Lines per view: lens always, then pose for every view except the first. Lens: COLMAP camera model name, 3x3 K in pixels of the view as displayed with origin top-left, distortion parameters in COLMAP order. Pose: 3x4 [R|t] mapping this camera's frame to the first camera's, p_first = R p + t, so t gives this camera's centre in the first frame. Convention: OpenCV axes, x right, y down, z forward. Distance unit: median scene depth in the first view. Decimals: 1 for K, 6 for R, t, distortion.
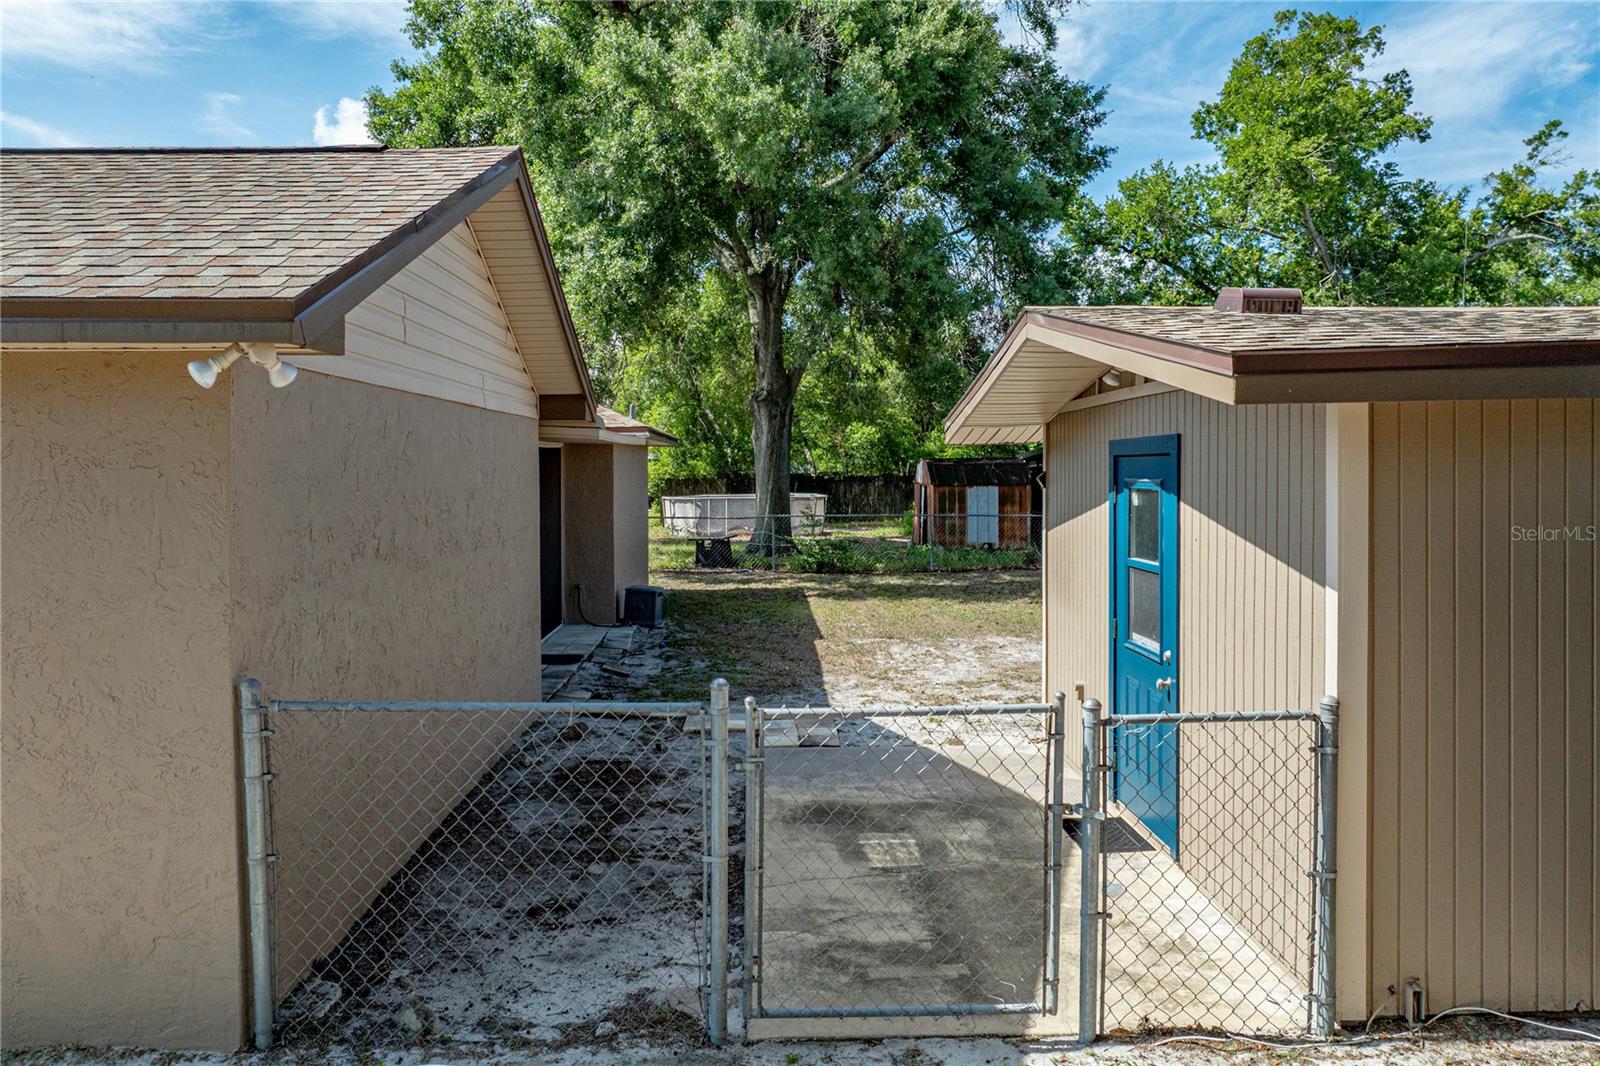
lens RADIAL K [[1125.6, 0, 806.1], [0, 1125.6, 530.8], [0, 0, 1]] dist [-0.042781, 0.030260]
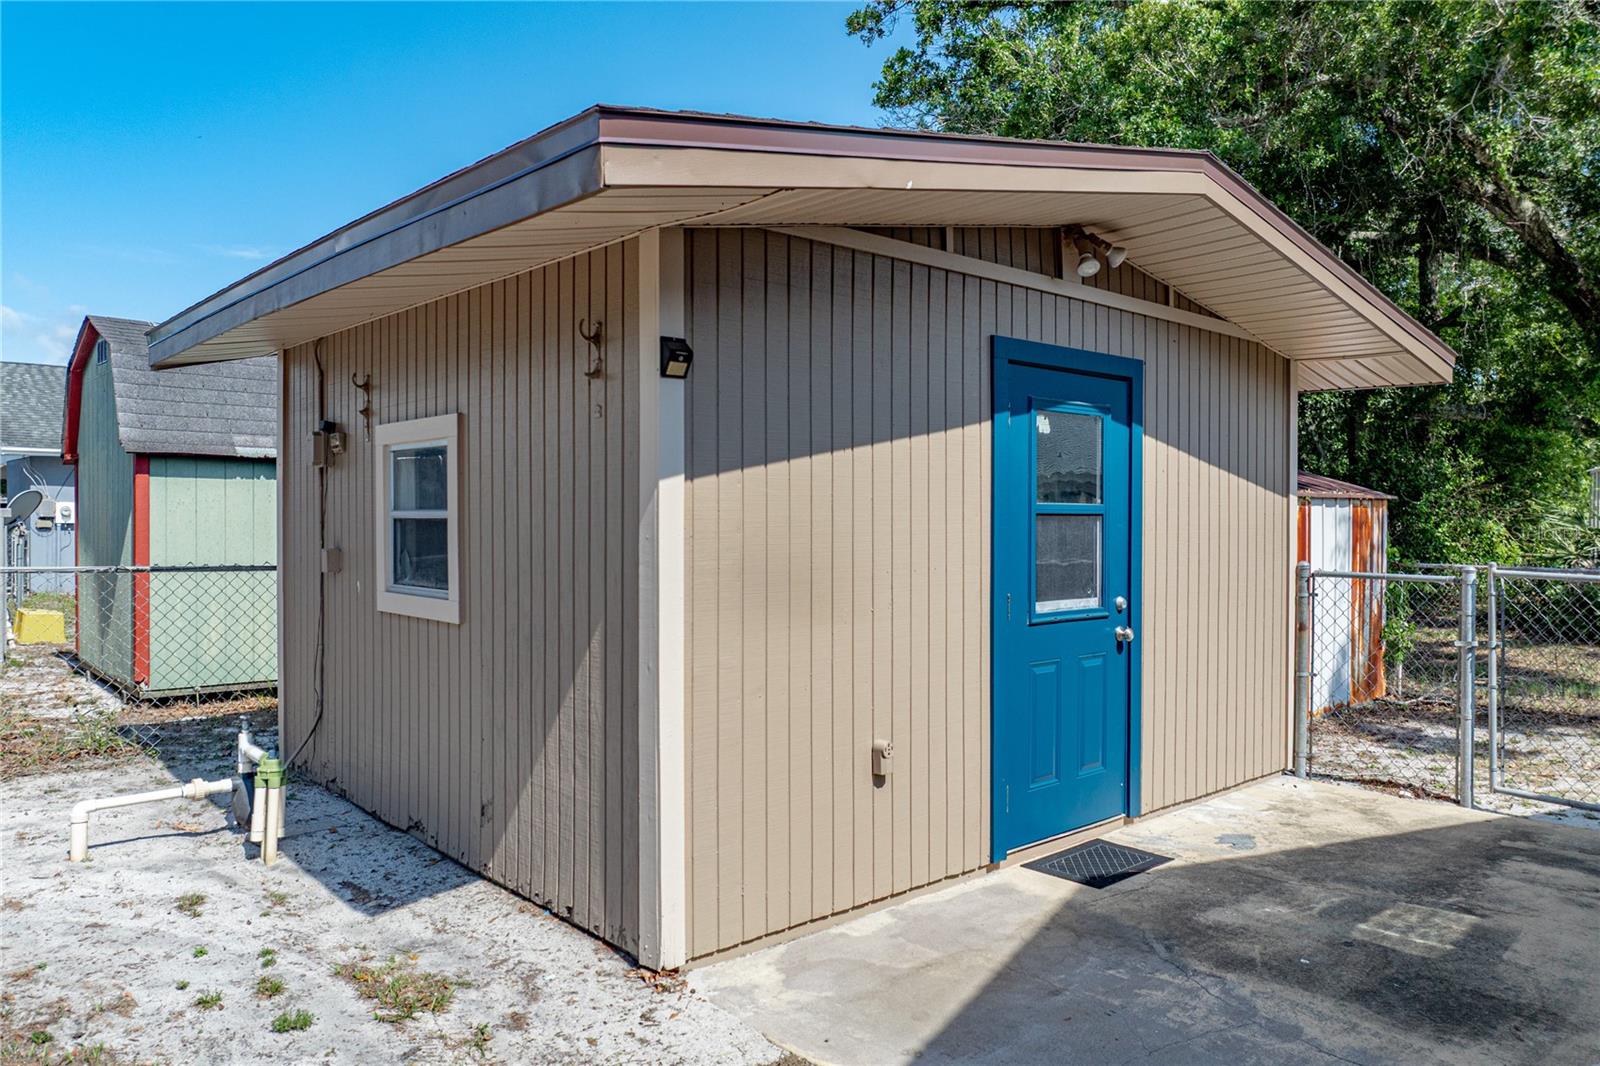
lens RADIAL K [[1117.8, 0, 803.8], [0, 1117.8, 534.0], [0, 0, 1]] dist [-0.048344, 0.031506]
pose [[-0.632795, -0.005782, 0.774298, -0.045690], [0.044722, 0.998030, 0.044003, 0.001275], [-0.773027, 0.062473, -0.631289, 0.385030]]
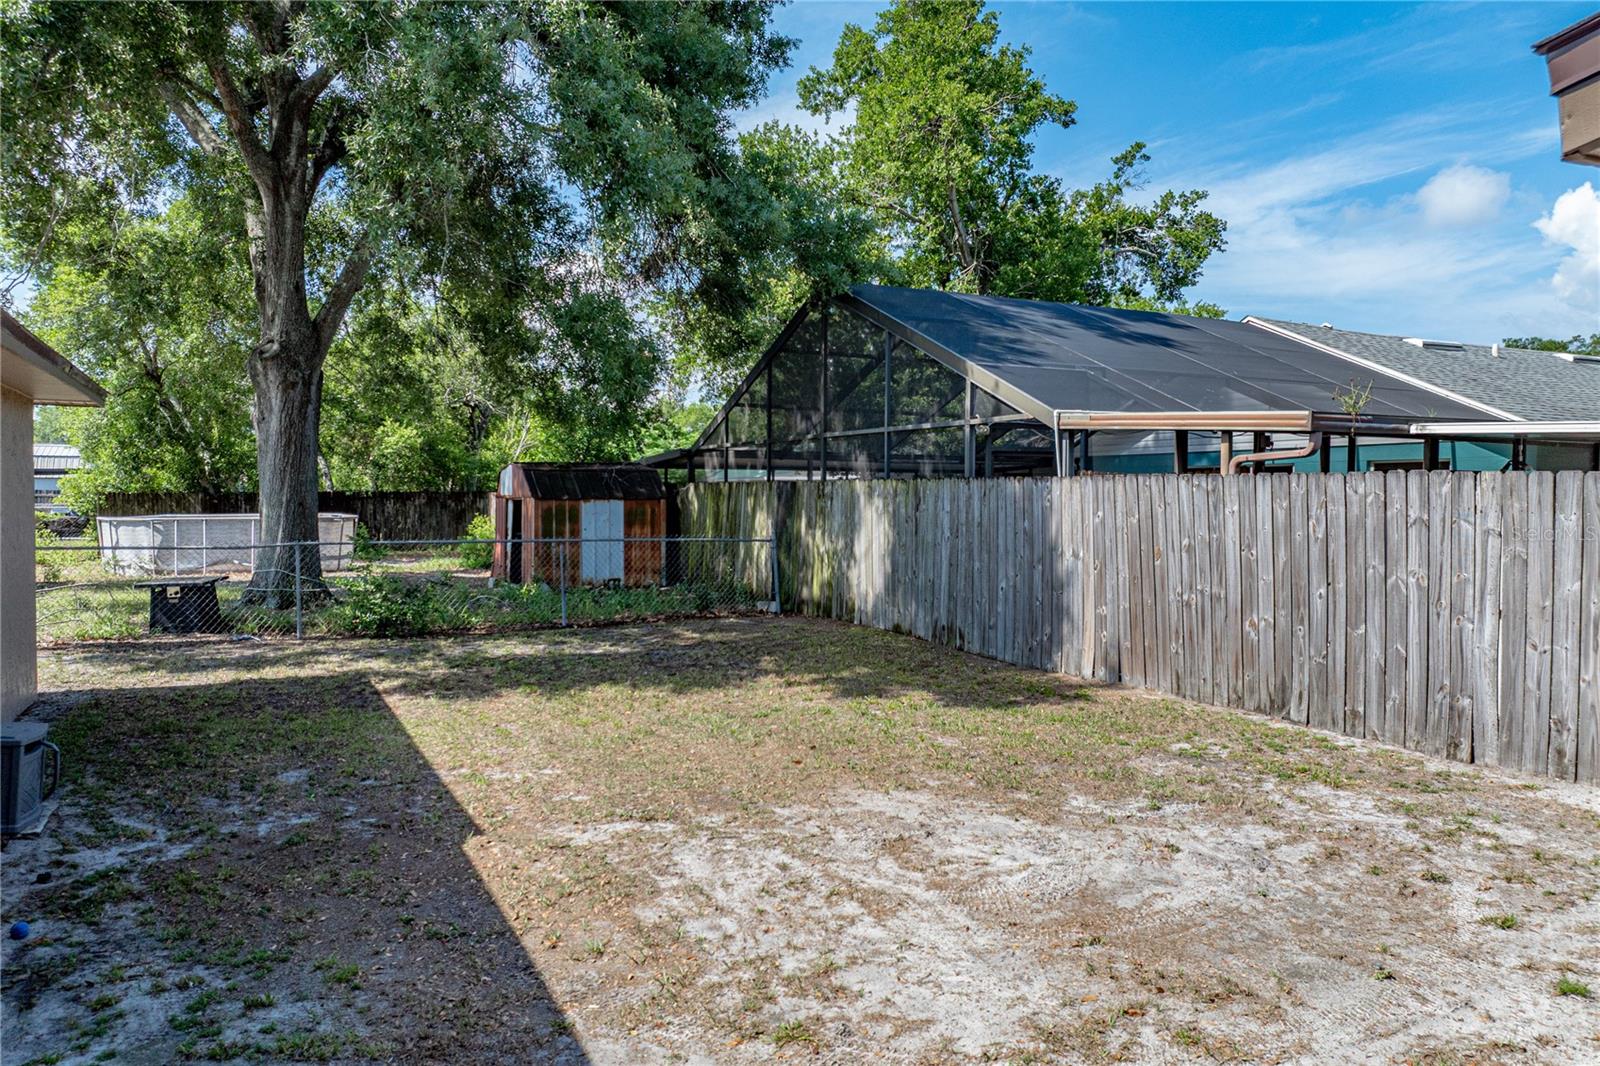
lens RADIAL K [[1117.8, 0, 803.8], [0, 1117.8, 534.0], [0, 0, 1]] dist [-0.048344, 0.031506]
pose [[0.908486, -0.005535, 0.417879, -0.025462], [0.014117, 0.999748, -0.017449, -0.003589], [-0.417677, 0.021751, 0.908335, 0.297444]]
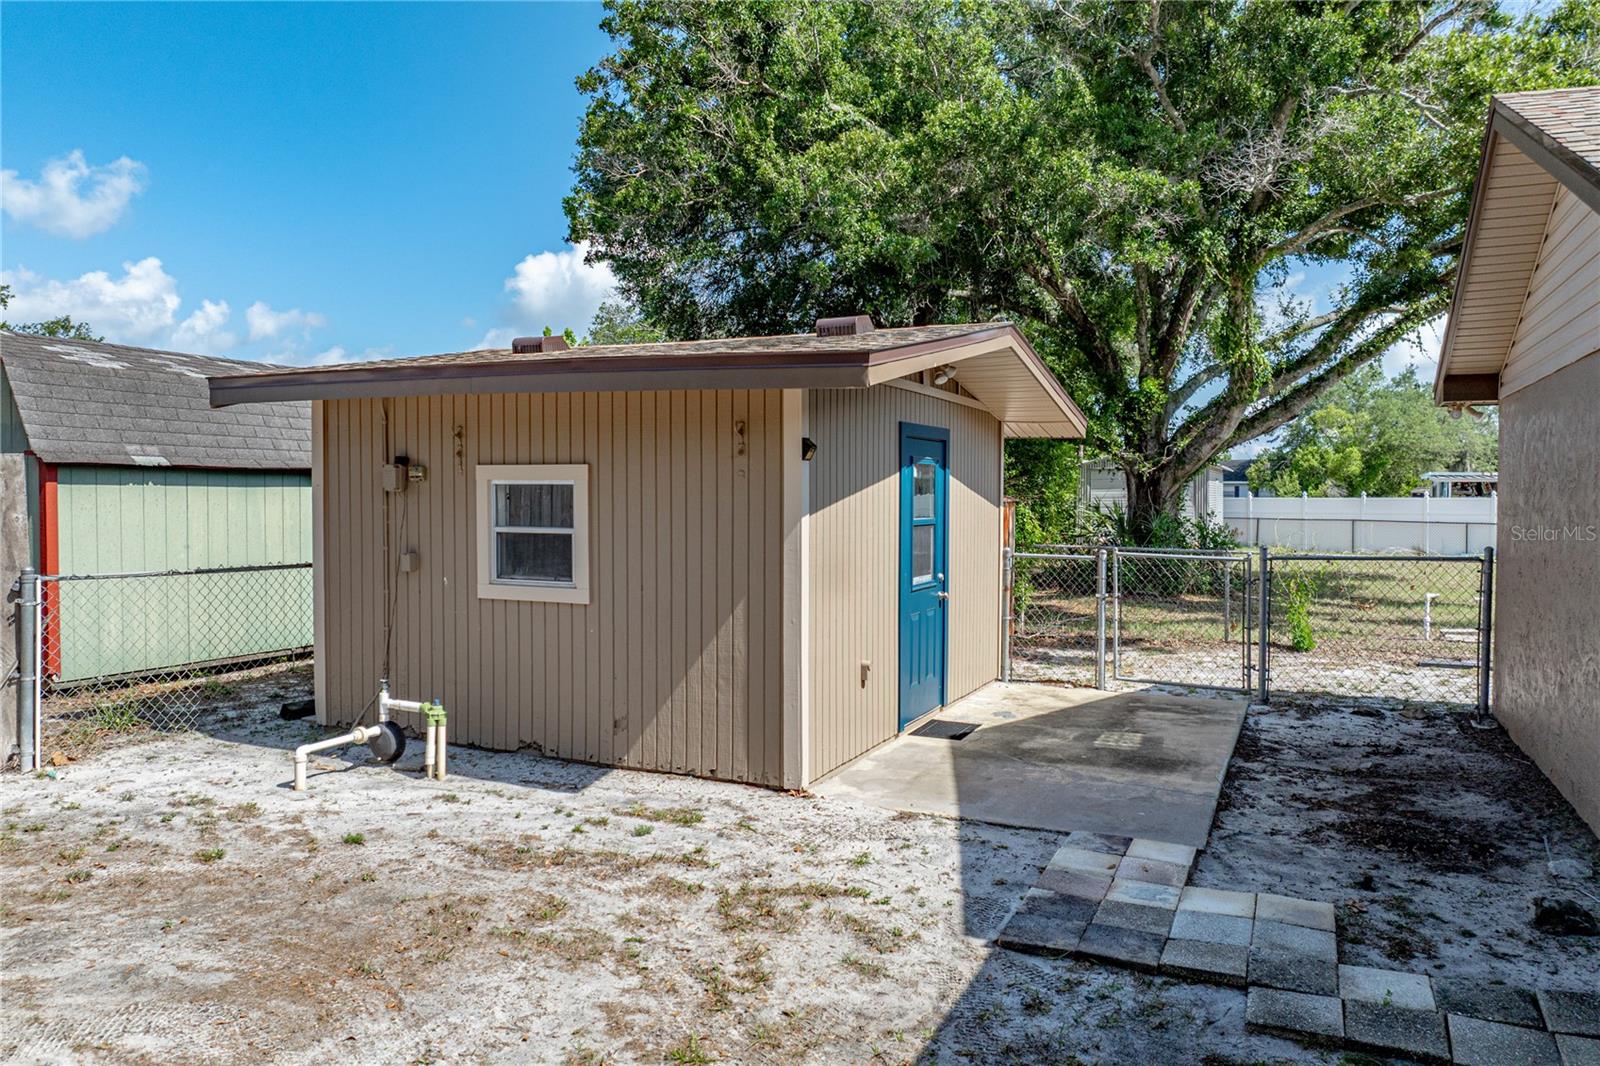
lens RADIAL K [[1117.8, 0, 803.8], [0, 1117.8, 534.0], [0, 0, 1]] dist [-0.048344, 0.031506]
pose [[-0.890981, -0.014055, 0.453824, -0.040923], [0.026535, 0.996201, 0.082947, -0.016399], [-0.453265, 0.085947, -0.887223, 0.527557]]
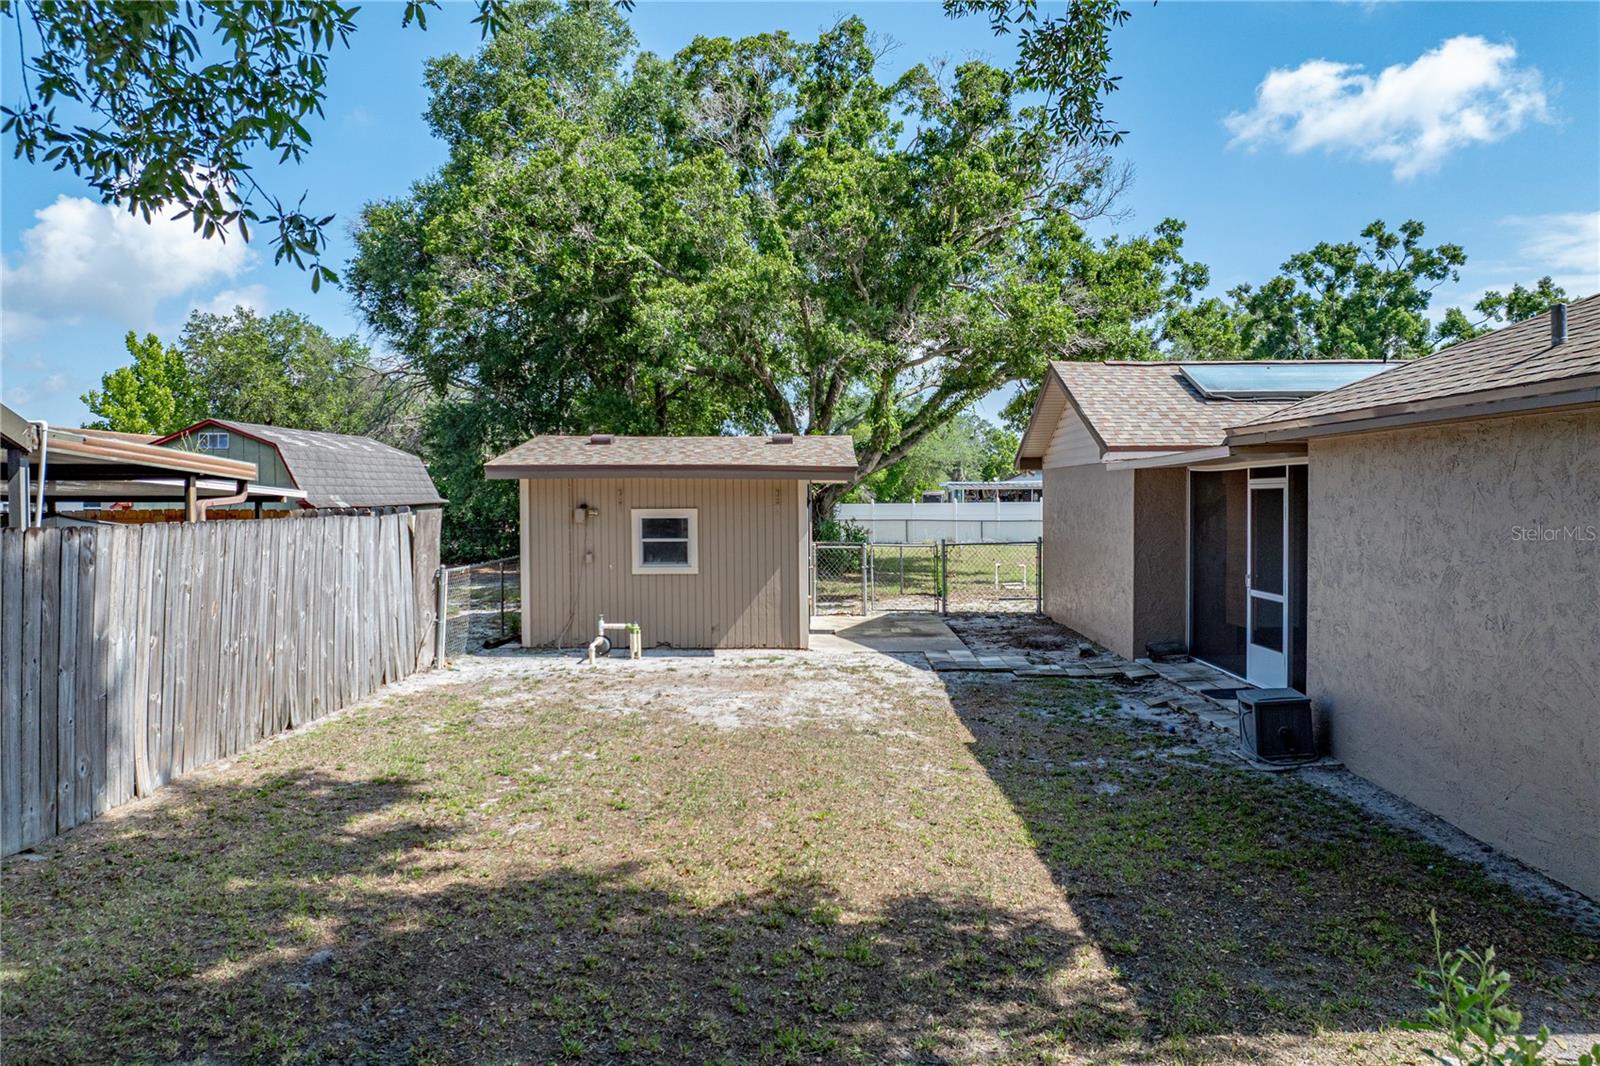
lens RADIAL K [[1125.6, 0, 806.1], [0, 1125.6, 530.8], [0, 0, 1]] dist [-0.042781, 0.030260]
pose [[-0.998389, 0.010735, 0.055719, 0.037812], [0.015558, 0.996099, 0.086865, -0.049587], [-0.054569, 0.087592, -0.994661, 0.879890]]
